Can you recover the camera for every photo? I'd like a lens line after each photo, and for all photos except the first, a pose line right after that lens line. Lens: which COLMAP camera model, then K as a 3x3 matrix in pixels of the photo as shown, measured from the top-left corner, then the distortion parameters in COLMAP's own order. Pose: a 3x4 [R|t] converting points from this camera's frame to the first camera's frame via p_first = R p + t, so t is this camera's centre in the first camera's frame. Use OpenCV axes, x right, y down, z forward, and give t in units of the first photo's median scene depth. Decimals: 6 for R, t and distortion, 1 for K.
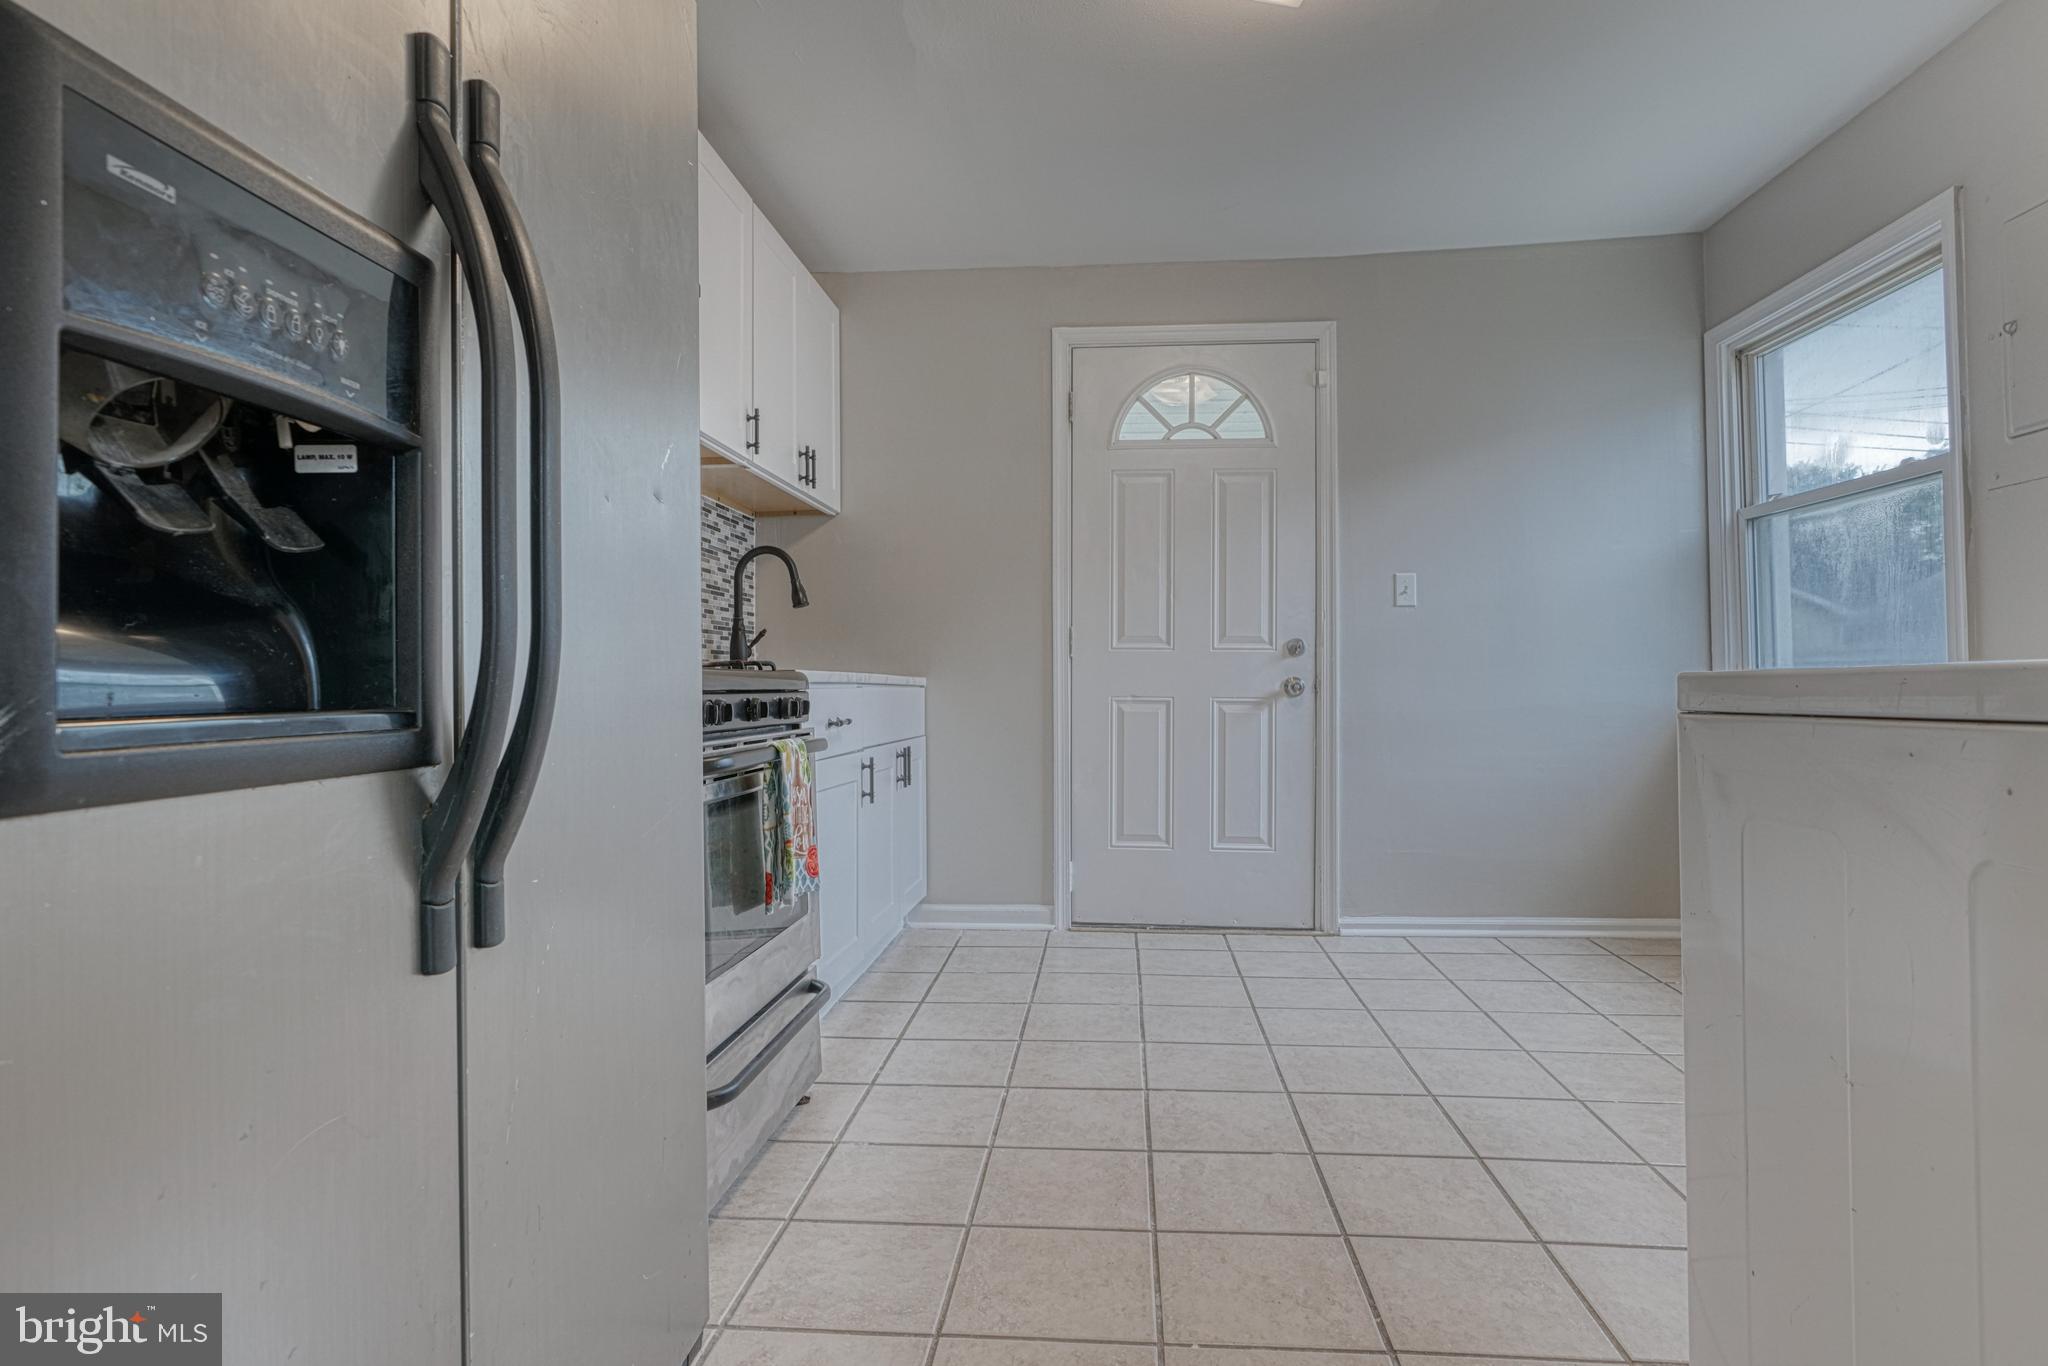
lens RADIAL K [[1090.1, 0, 1029.2], [0, 1090.1, 662.9], [0, 0, 1]] dist [-0.001139, -0.000632]
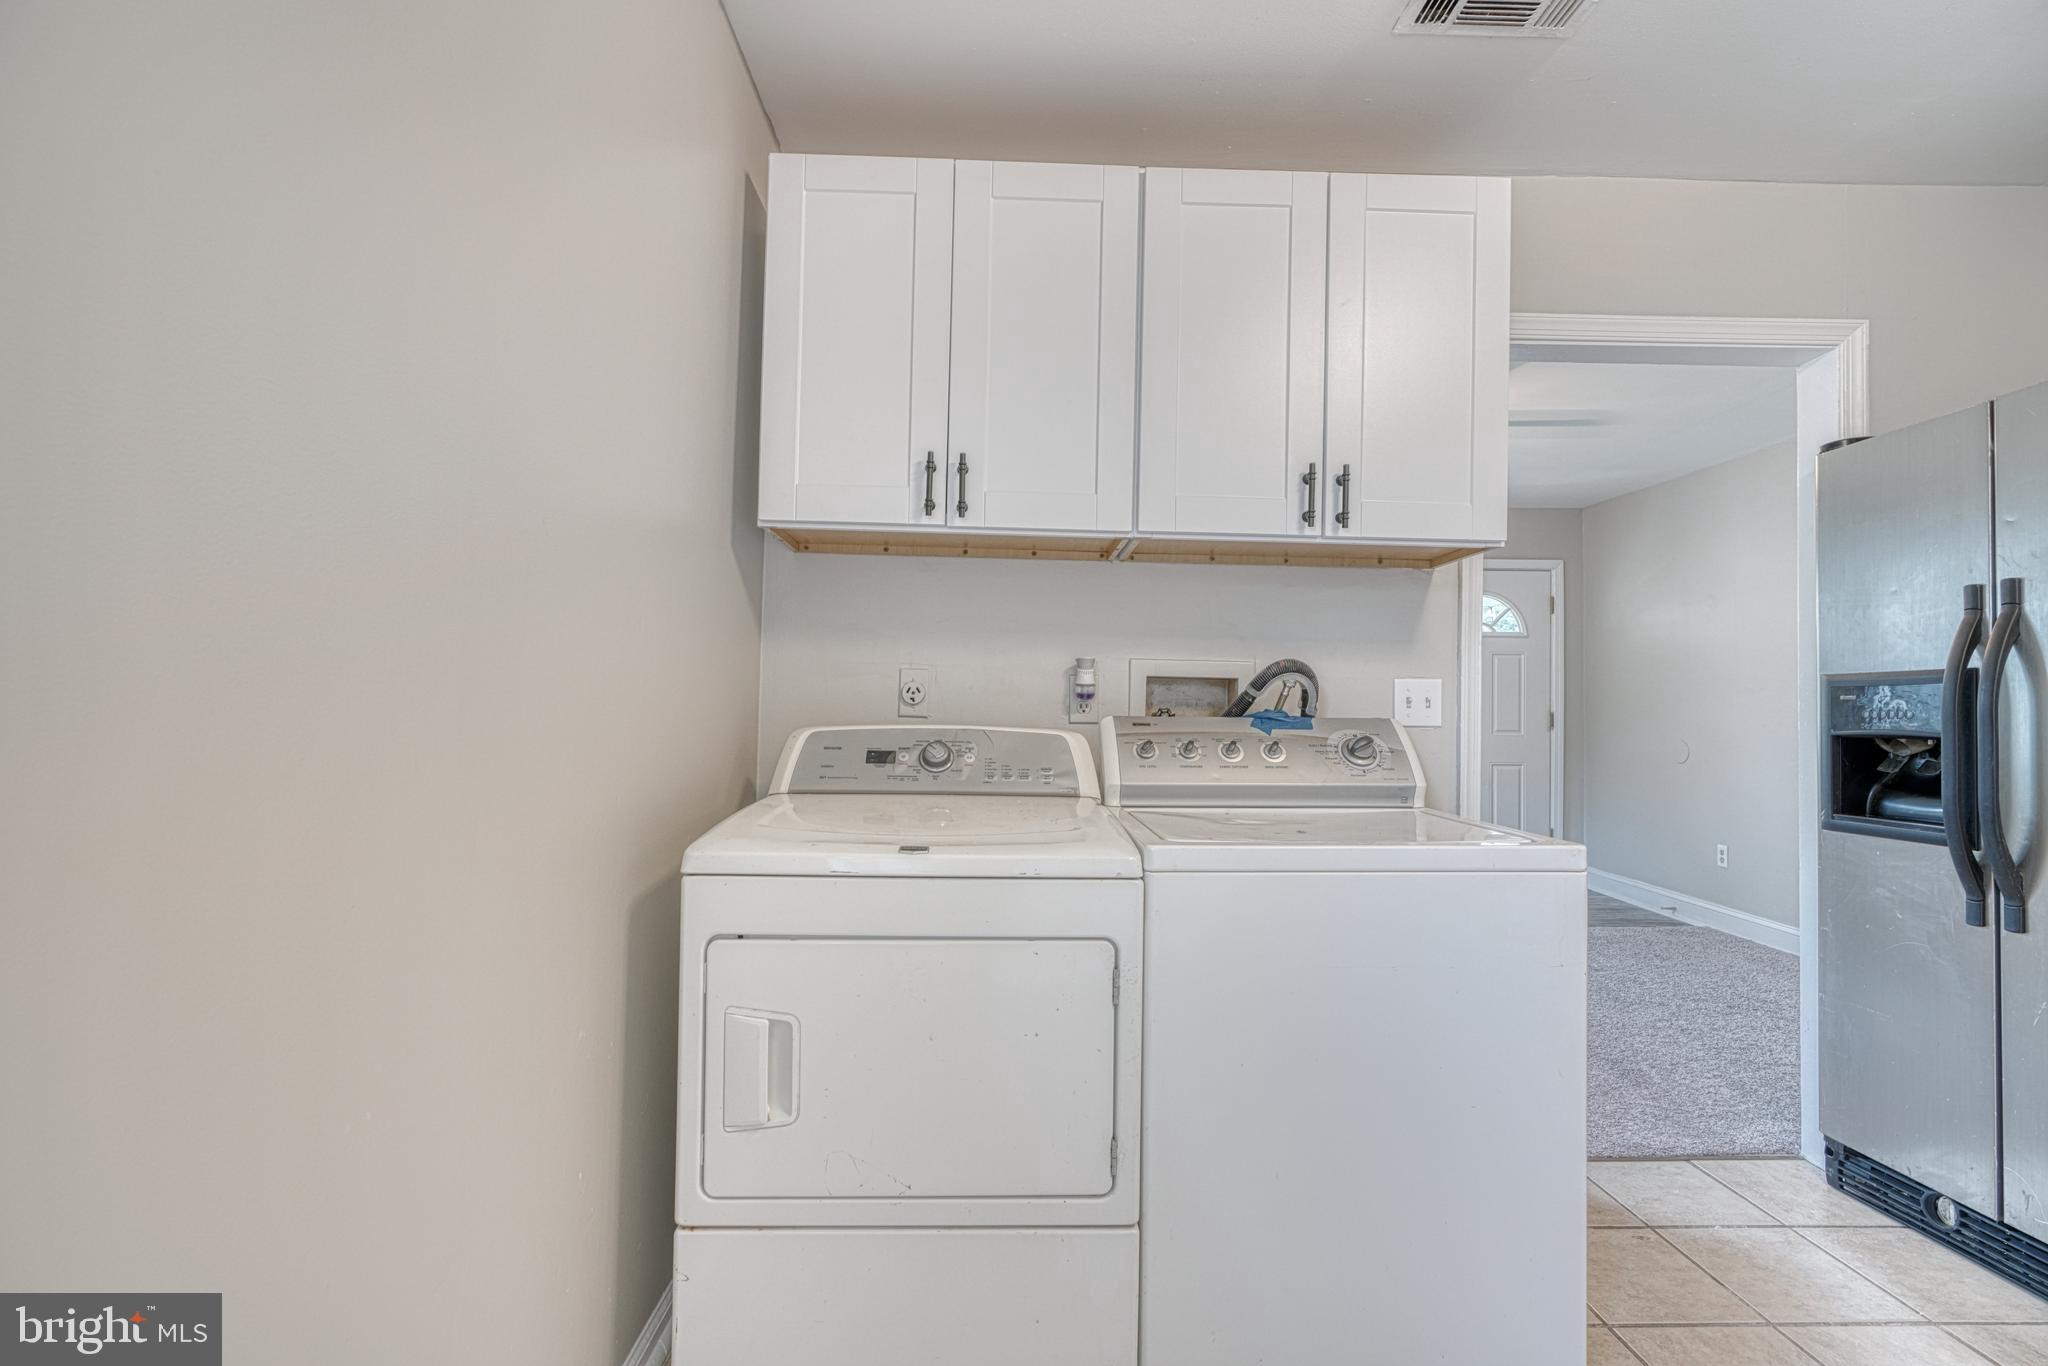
lens RADIAL K [[902.6, 0, 1021.9], [0, 902.6, 692.9], [0, 0, 1]] dist [-0.004687, 0.000002]
pose [[-0.993465, -0.002107, -0.114115, 0.463483], [0.002380, 0.999230, -0.039170, -0.048142], [0.114109, -0.039186, -0.992695, 0.662018]]
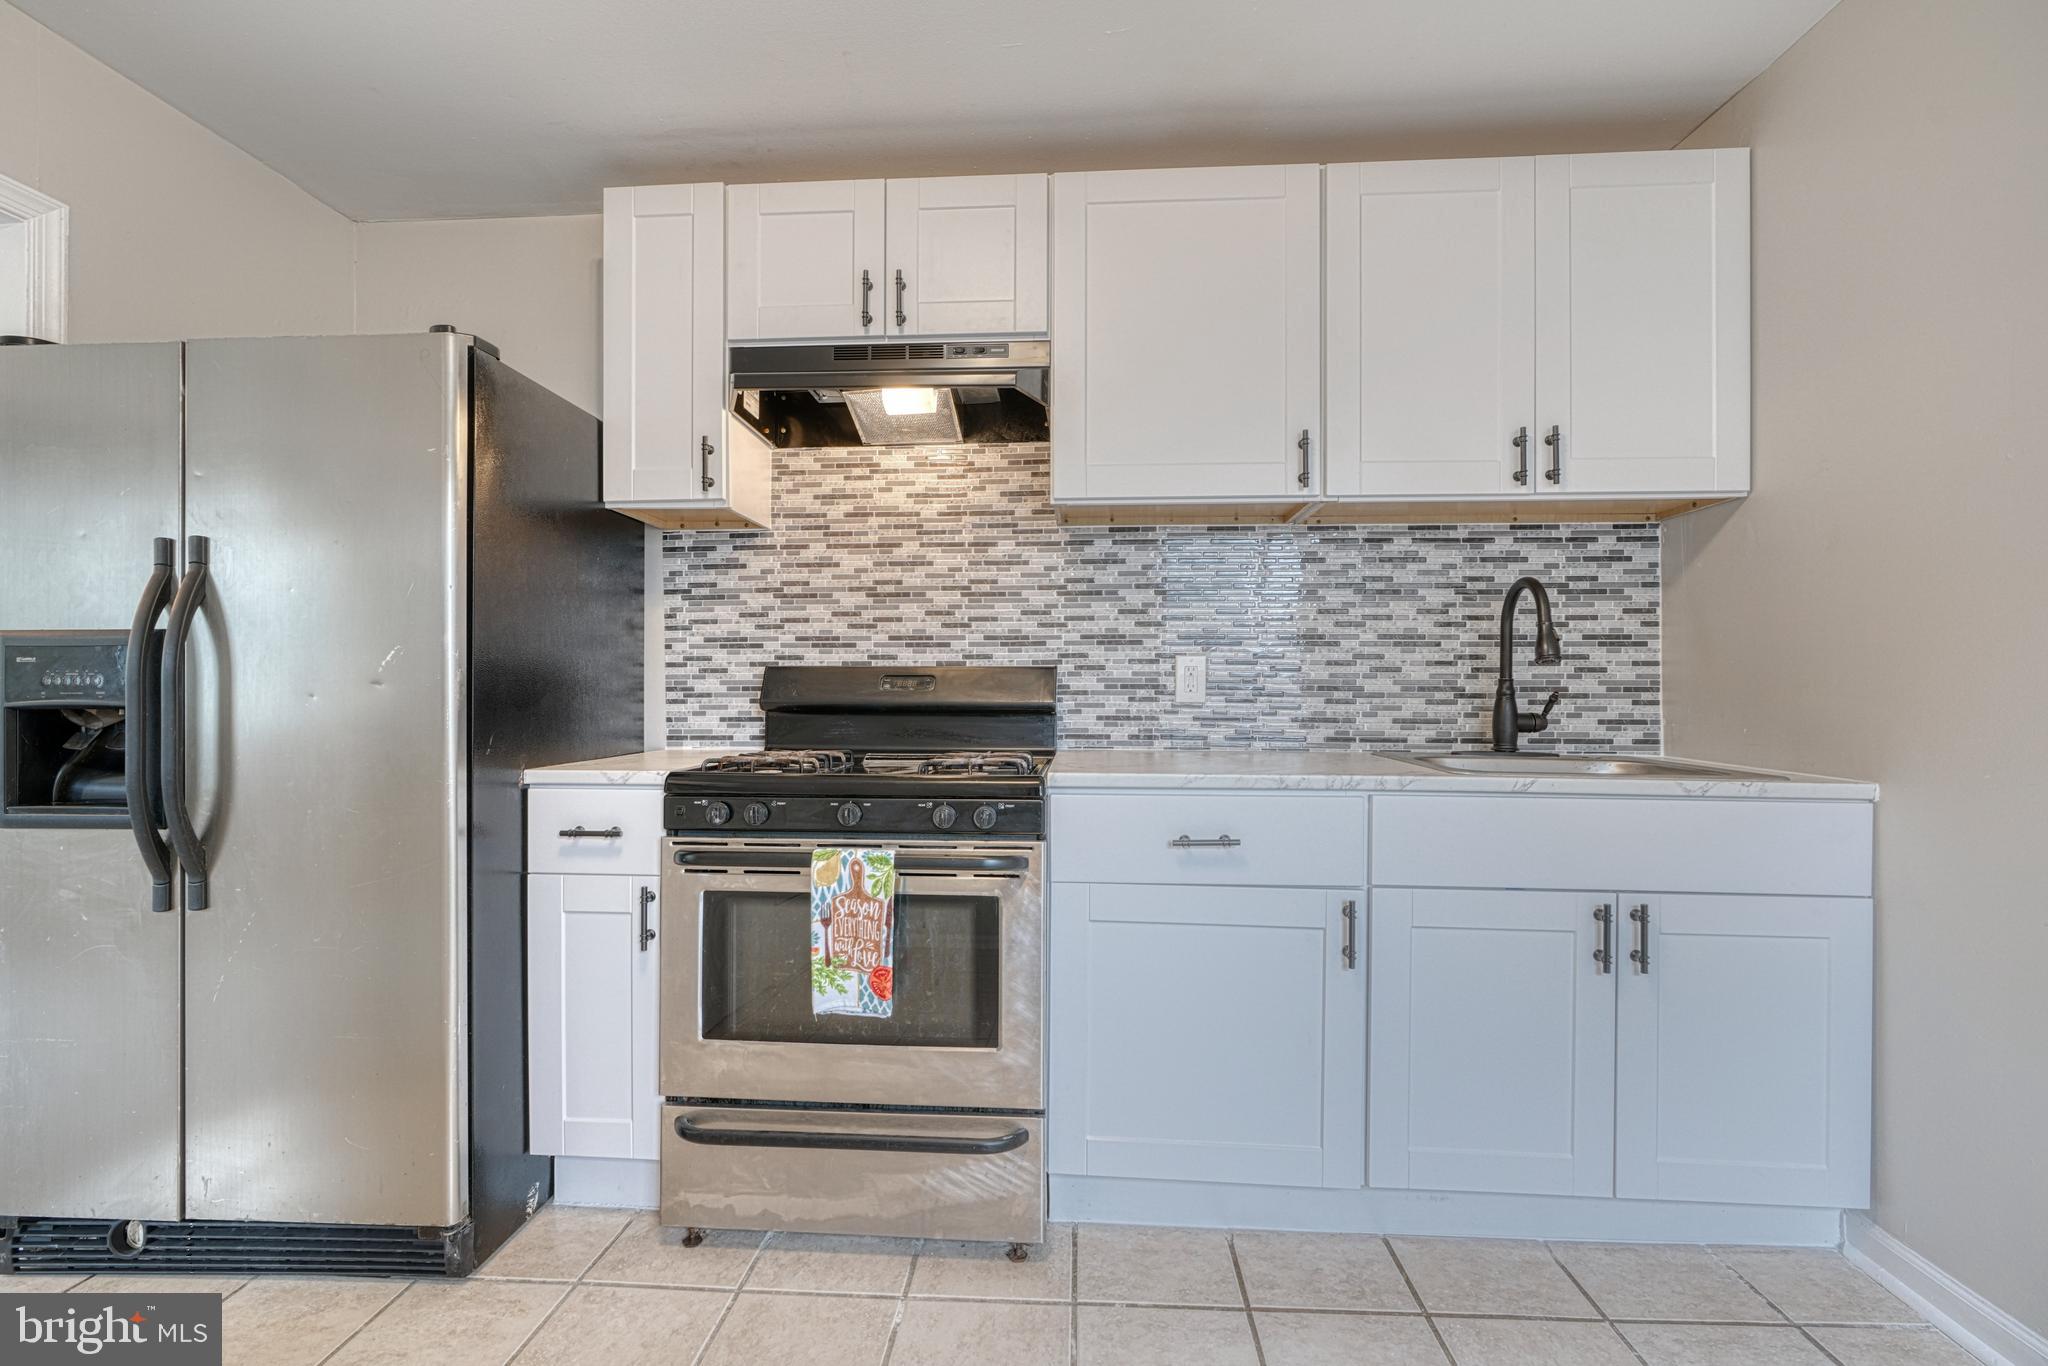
lens RADIAL K [[929.5, 0, 1020.7], [0, 929.5, 685.3], [0, 0, 1]] dist [-0.006268, 0.000636]
pose [[0.021235, 0.007199, -0.999749, 0.358417], [0.019605, 0.999779, 0.007615, -0.047221], [0.999582, -0.019762, 0.021089, 0.651250]]
